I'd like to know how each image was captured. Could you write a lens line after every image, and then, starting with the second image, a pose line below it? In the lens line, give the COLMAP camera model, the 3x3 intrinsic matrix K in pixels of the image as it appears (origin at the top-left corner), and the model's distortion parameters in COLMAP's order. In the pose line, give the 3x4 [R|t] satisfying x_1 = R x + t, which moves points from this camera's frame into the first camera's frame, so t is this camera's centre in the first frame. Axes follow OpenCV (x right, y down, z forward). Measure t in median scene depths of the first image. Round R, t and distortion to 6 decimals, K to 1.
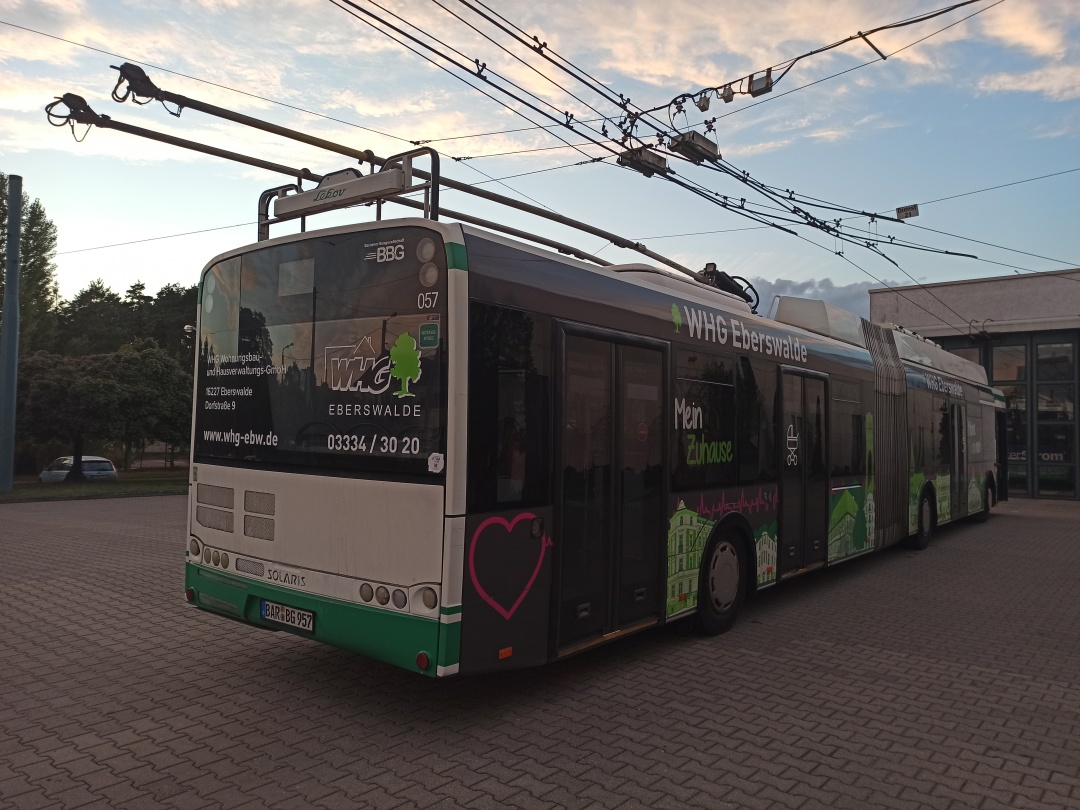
lens RADIAL K [[789.7, 0, 537.0], [0, 789.7, 401.6], [0, 0, 1]] dist [0.073093, -0.072251]
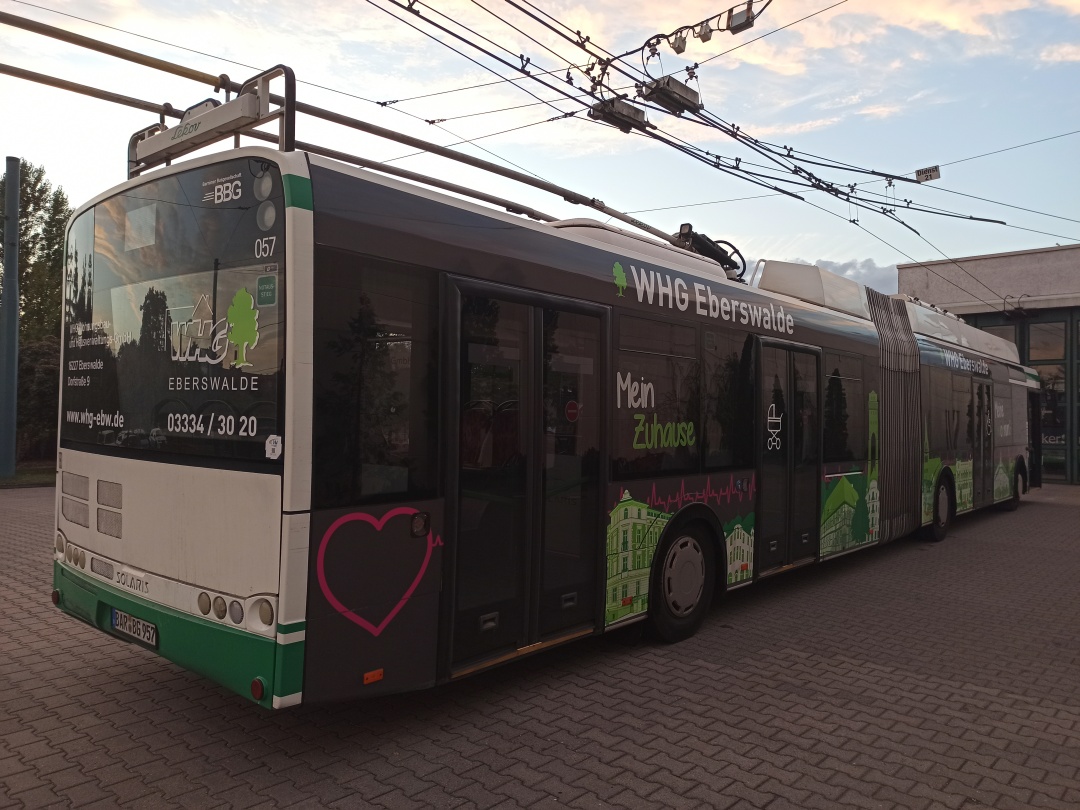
lens RADIAL K [[789.2, 0, 536.7], [0, 789.2, 400.6], [0, 0, 1]] dist [0.069896, -0.063905]
pose [[0.999078, -0.003683, -0.042768, 0.130277], [0.004426, 0.999841, 0.017294, 0.012195], [0.042698, -0.017467, 0.998935, 0.143304]]
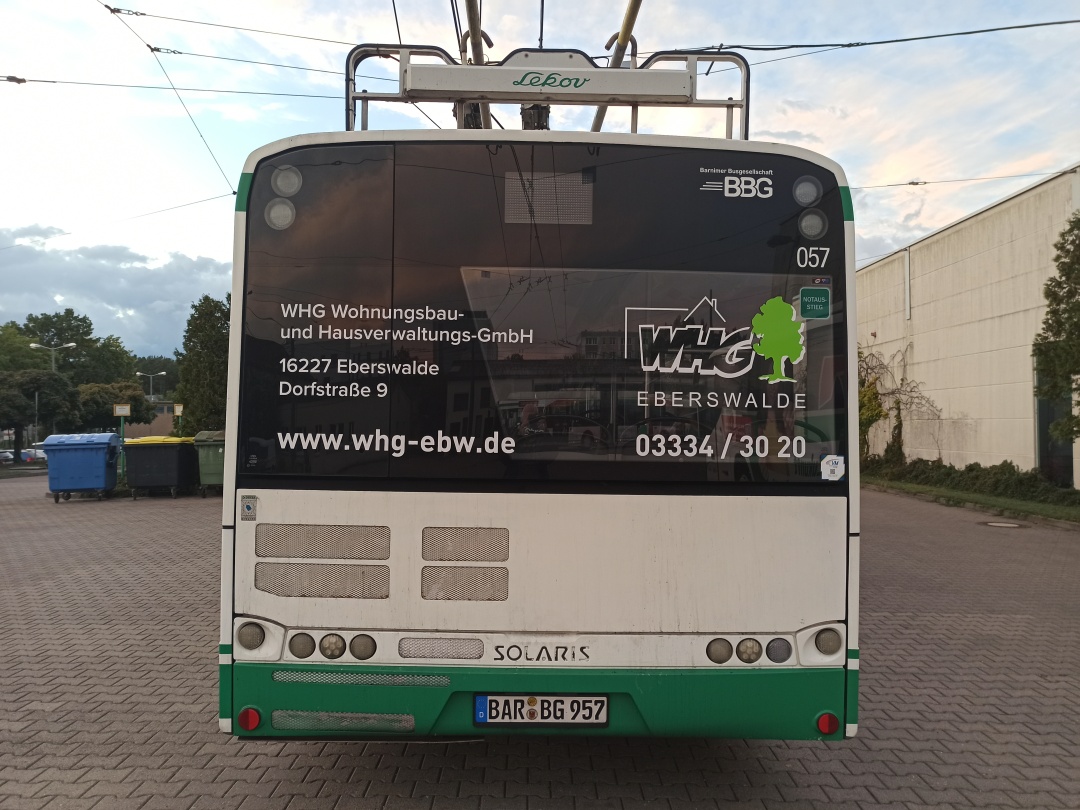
lens RADIAL K [[789.7, 0, 537.0], [0, 789.7, 401.6], [0, 0, 1]] dist [0.073093, -0.072251]
pose [[0.773723, -0.001341, 0.633523, -0.623448], [-0.012544, 0.999769, 0.017436, 0.001433], [-0.633400, -0.021437, 0.773527, 0.423037]]
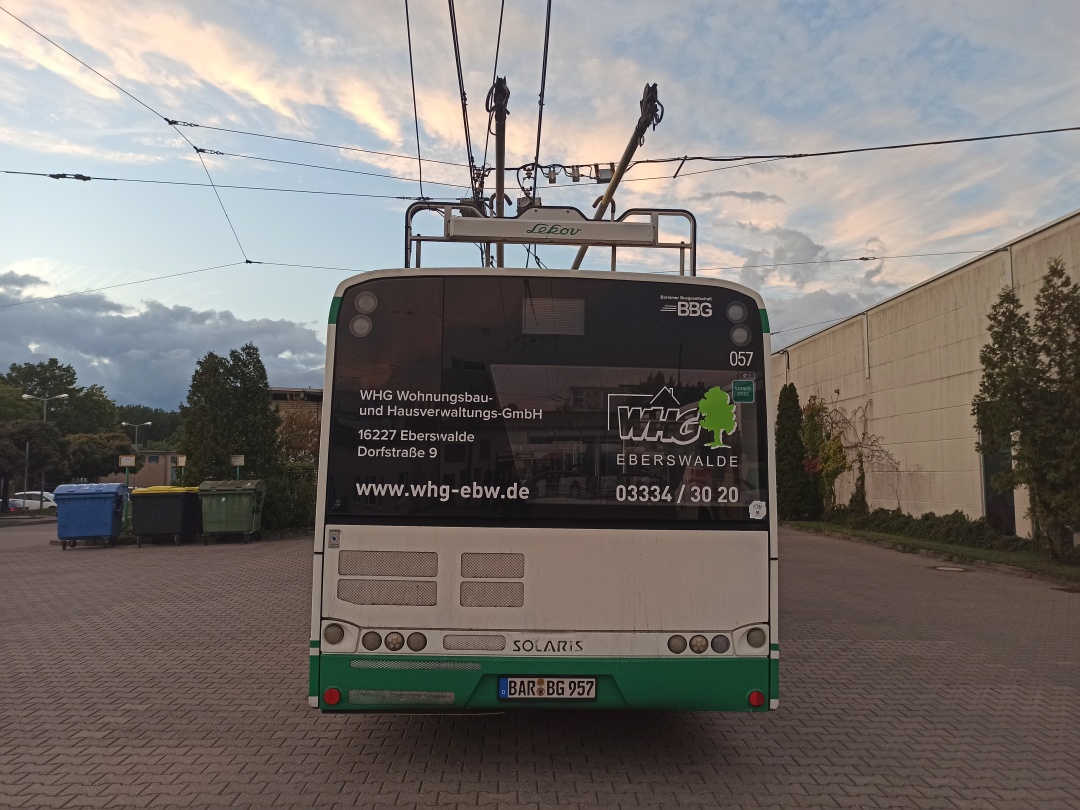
lens RADIAL K [[789.7, 0, 537.0], [0, 789.7, 401.6], [0, 0, 1]] dist [0.073093, -0.072251]
pose [[0.757192, 0.041811, 0.651853, -0.783182], [-0.016081, 0.998840, -0.045387, -0.012017], [-0.652995, 0.023884, 0.756986, 0.271961]]
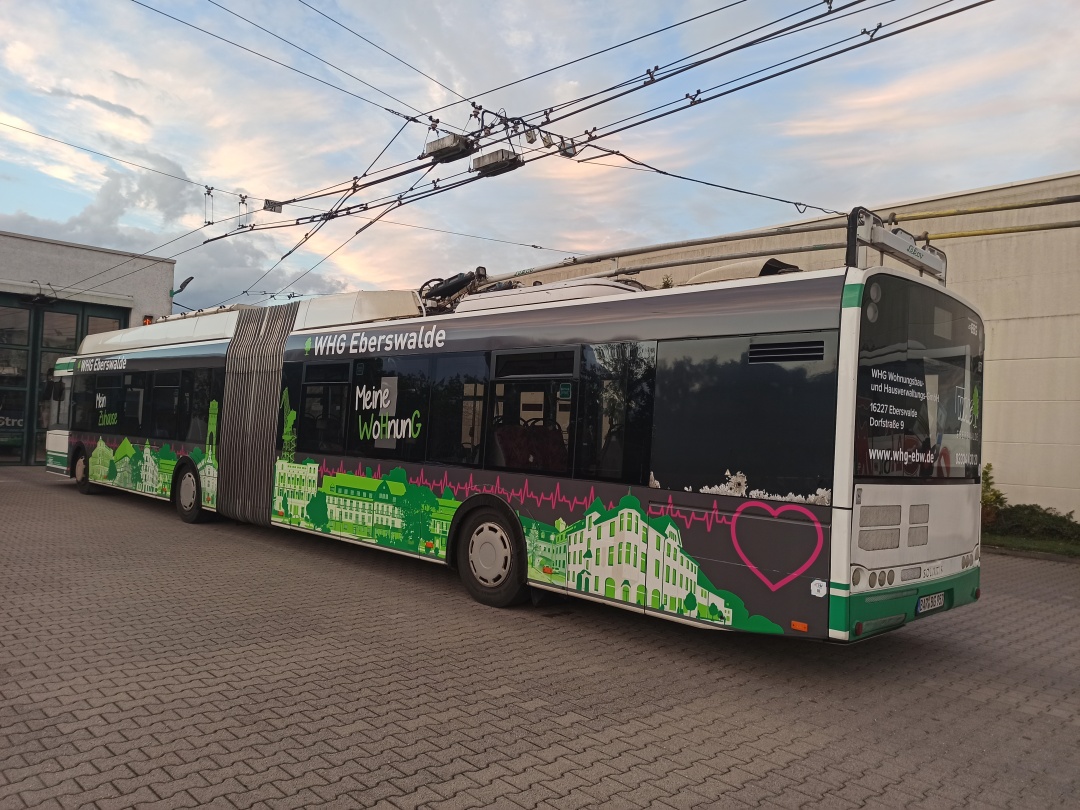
lens RADIAL K [[789.7, 0, 537.0], [0, 789.7, 401.6], [0, 0, 1]] dist [0.073093, -0.072251]
pose [[0.119850, 0.023681, 0.992509, -1.357848], [-0.080546, 0.996652, -0.014053, 0.025251], [-0.989519, -0.078259, 0.121357, 1.245952]]
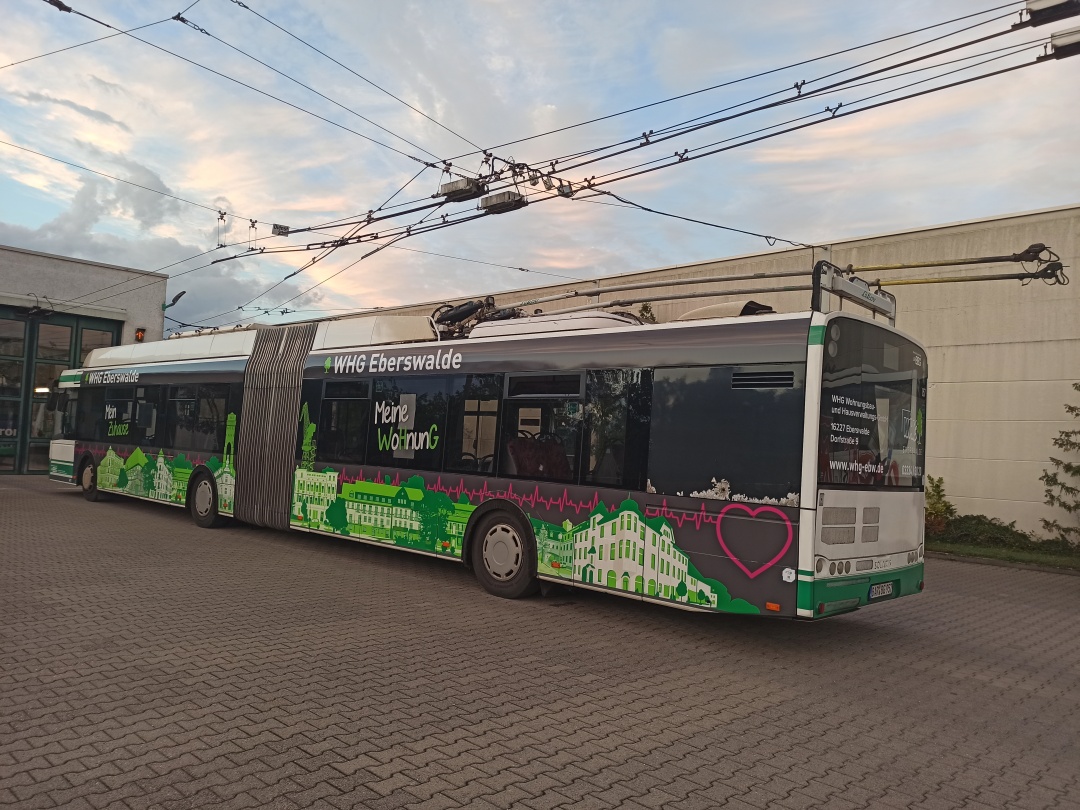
lens RADIAL K [[789.2, 0, 536.7], [0, 789.2, 400.6], [0, 0, 1]] dist [0.069896, -0.063905]
pose [[0.082453, 0.042729, 0.995678, -1.548079], [-0.089457, 0.995365, -0.035308, 0.028193], [-0.992572, -0.086159, 0.085893, 1.294734]]
